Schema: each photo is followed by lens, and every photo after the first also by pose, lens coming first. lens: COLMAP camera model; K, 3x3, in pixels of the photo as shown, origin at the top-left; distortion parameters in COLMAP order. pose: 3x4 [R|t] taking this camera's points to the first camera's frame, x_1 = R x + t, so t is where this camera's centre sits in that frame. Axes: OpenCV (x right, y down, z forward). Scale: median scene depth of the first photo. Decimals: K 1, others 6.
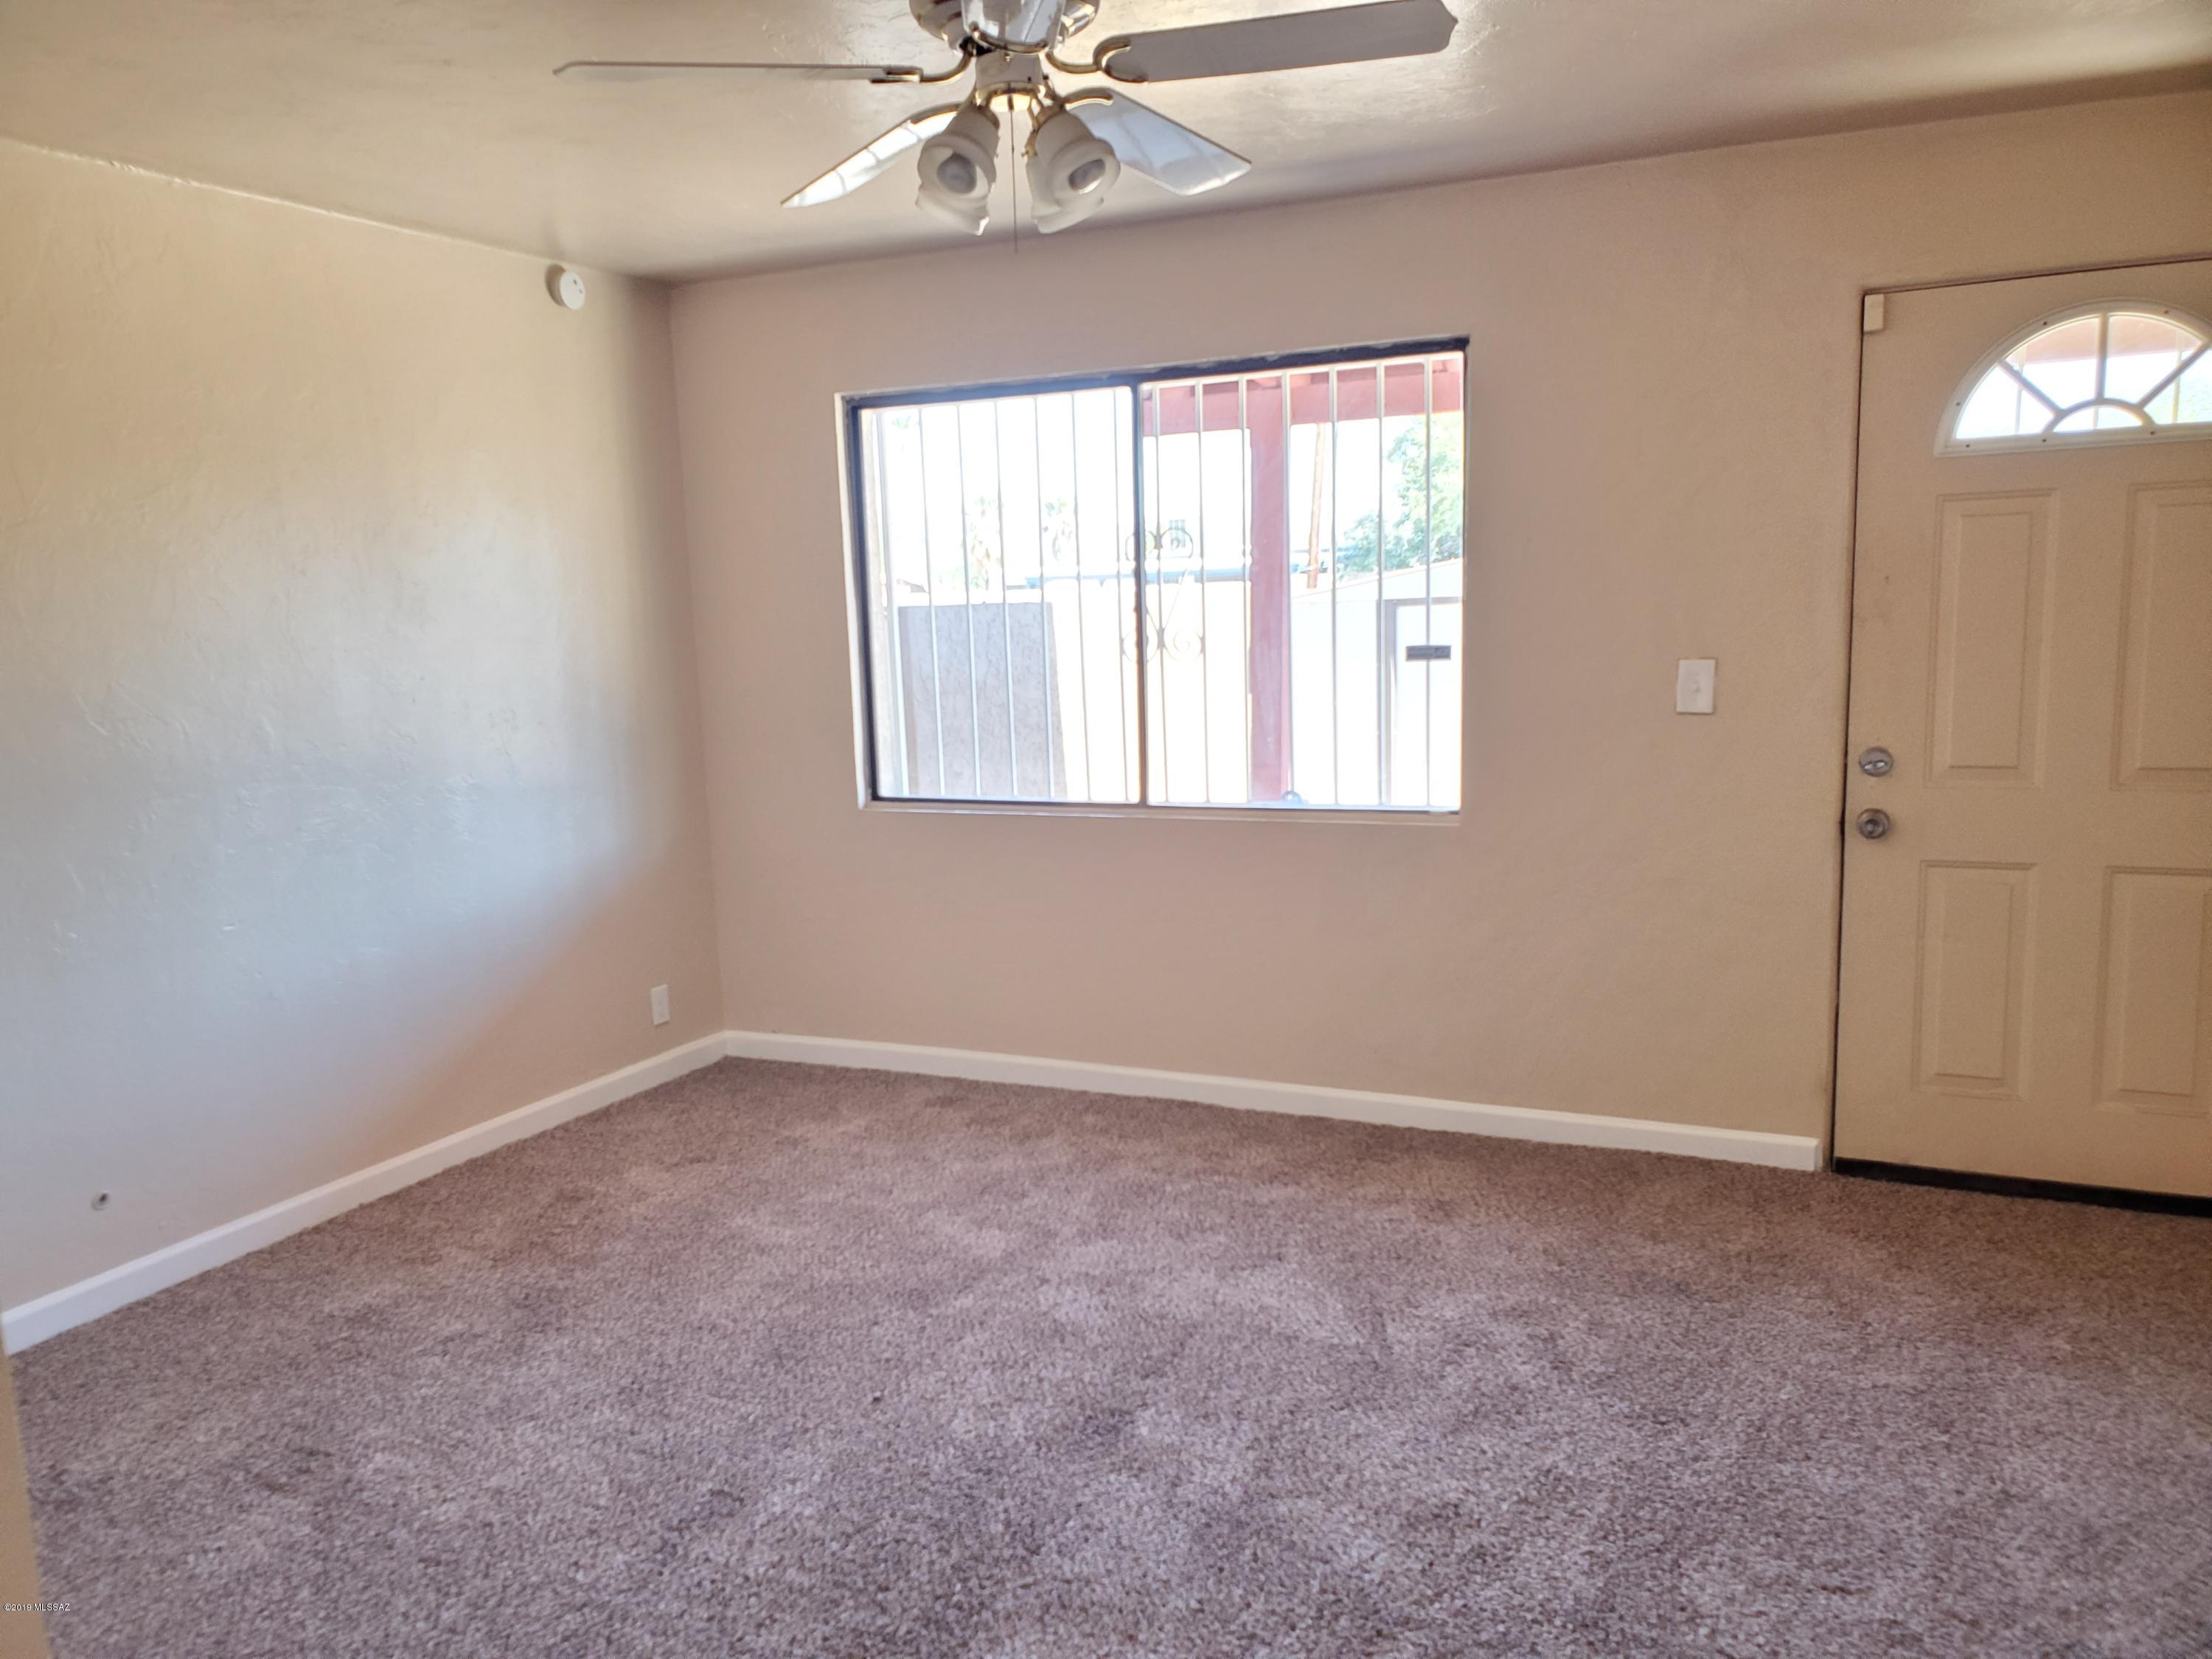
lens RADIAL K [[1705.4, 0, 1106.0], [0, 1705.4, 829.5], [0, 0, 1]] dist [0.244276, -0.496660]
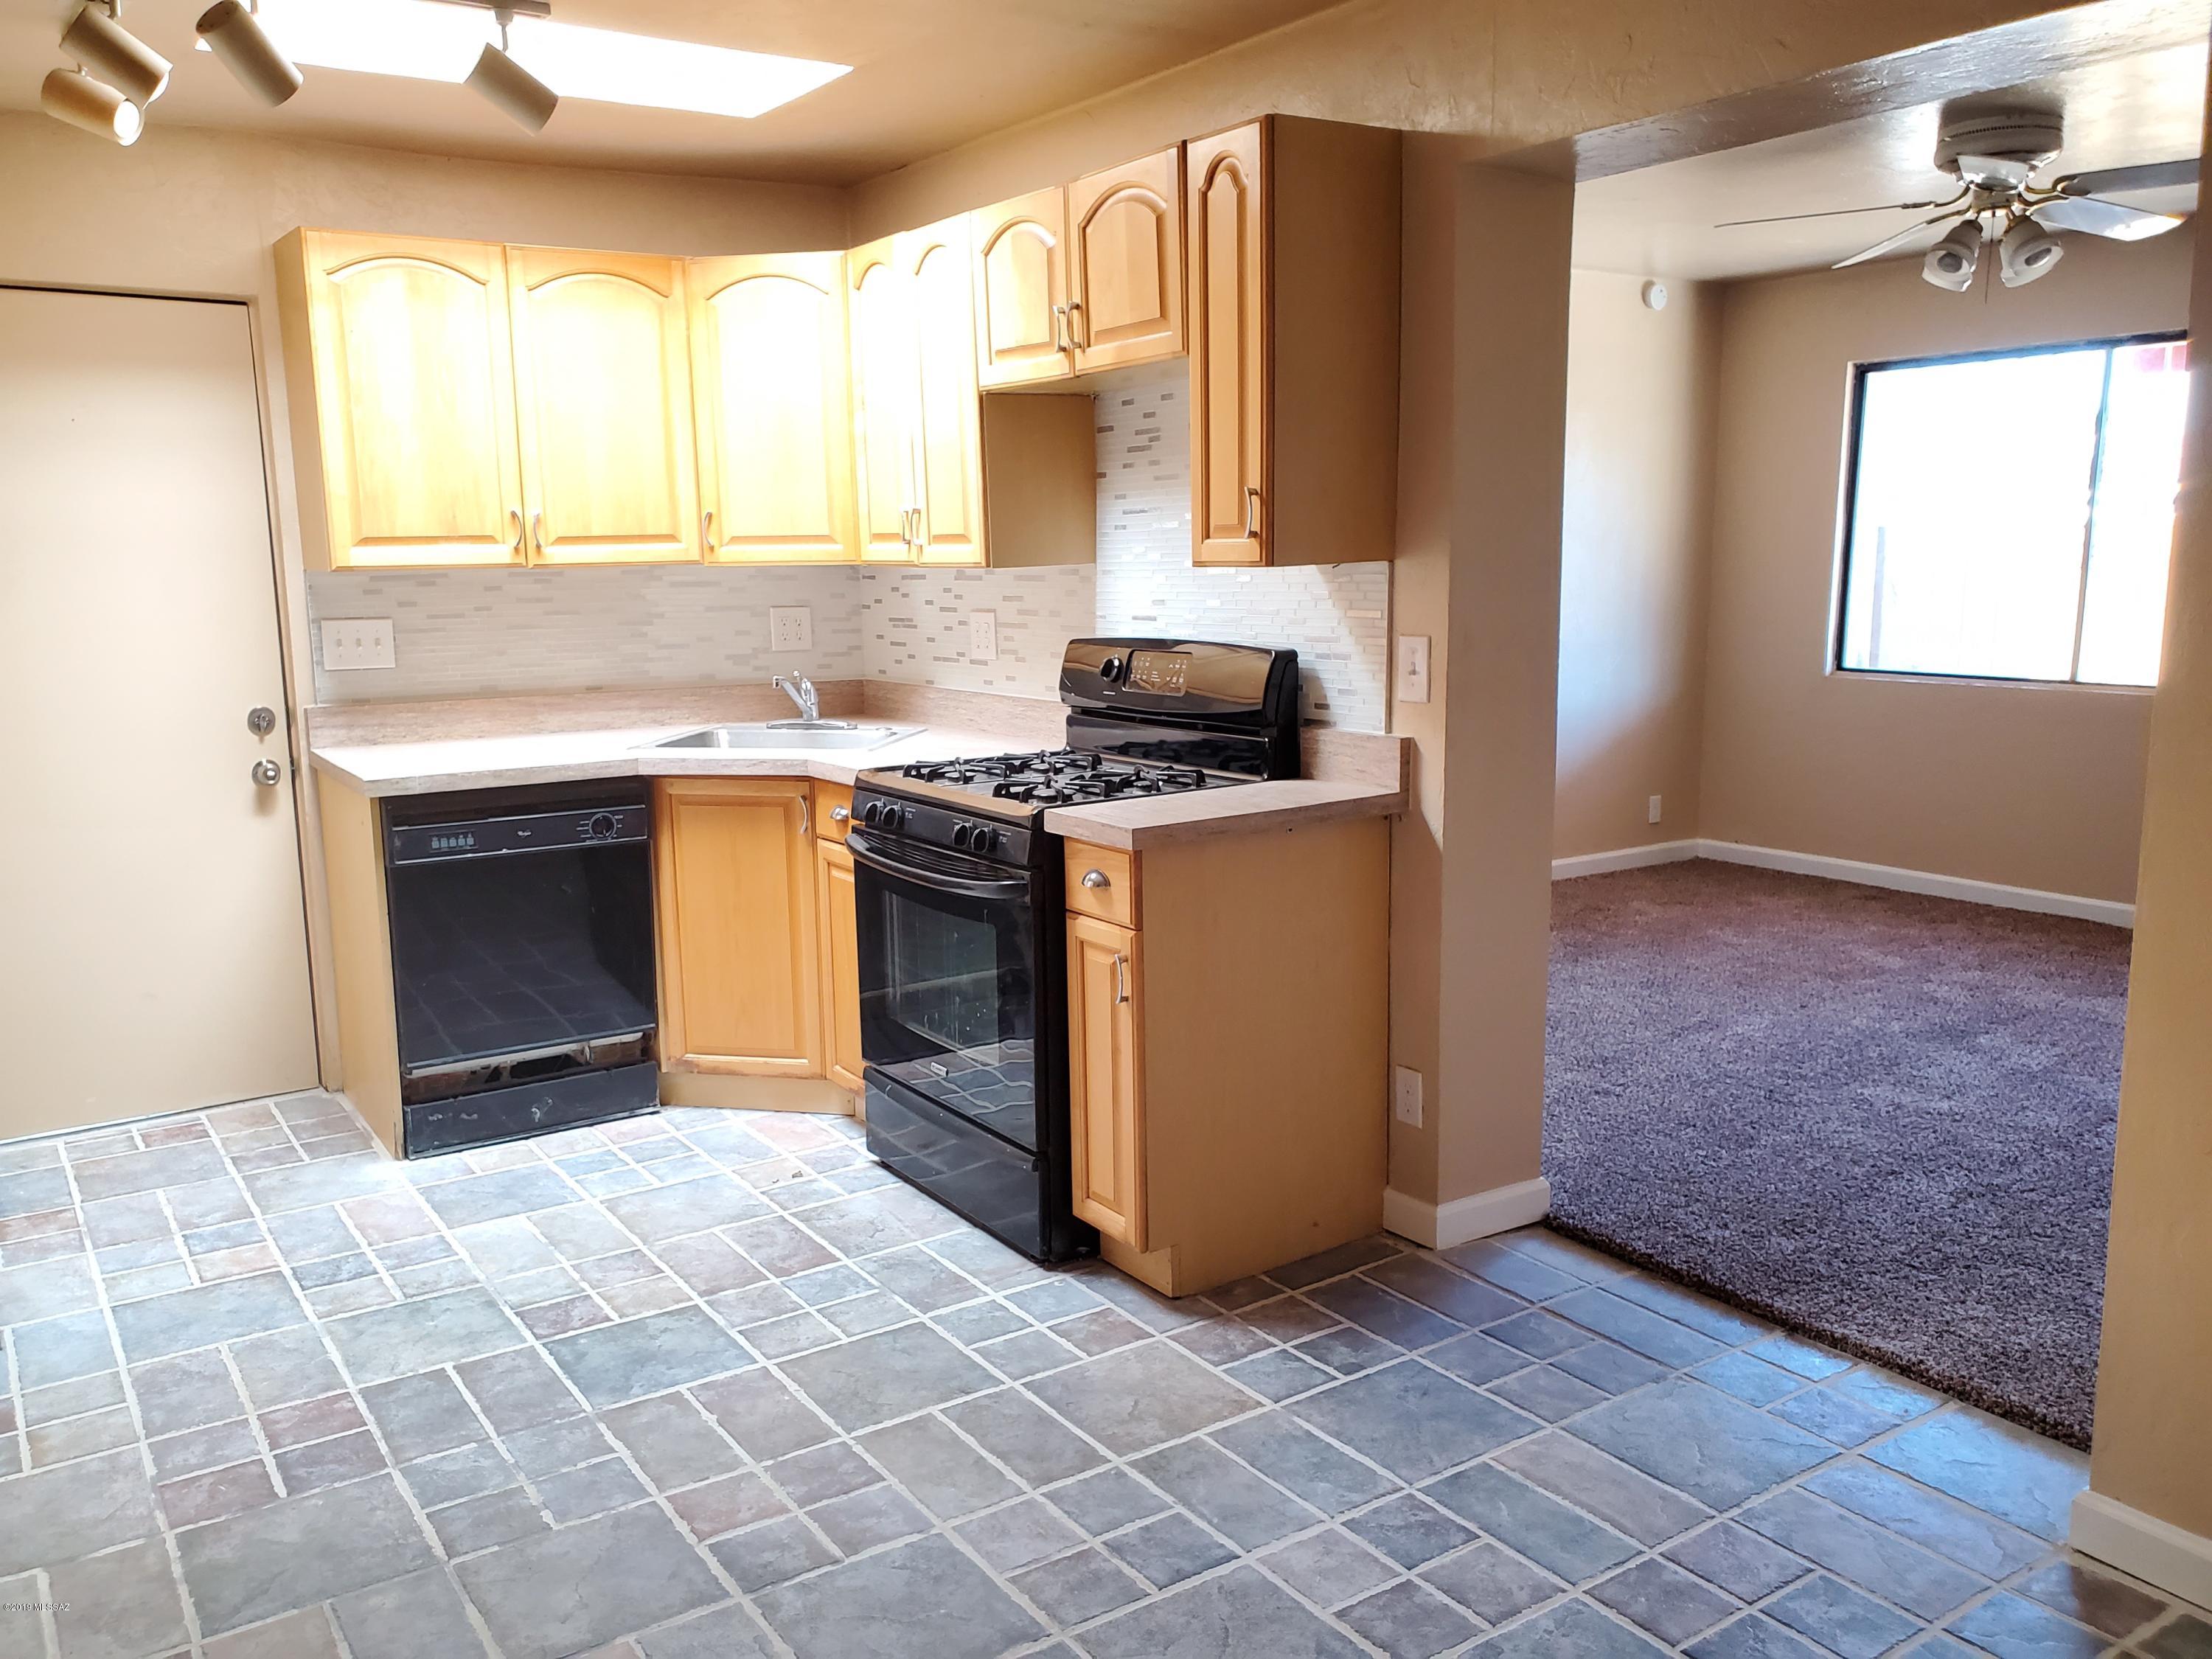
lens RADIAL K [[1710.2, 0, 1069.6], [0, 1710.2, 830.8], [0, 0, 1]] dist [0.011358, 0.003110]
pose [[0.849518, 0.116387, -0.514561, 0.081763], [-0.093533, 0.993137, 0.070217, 0.101951], [0.519202, -0.011522, 0.854574, -0.645687]]
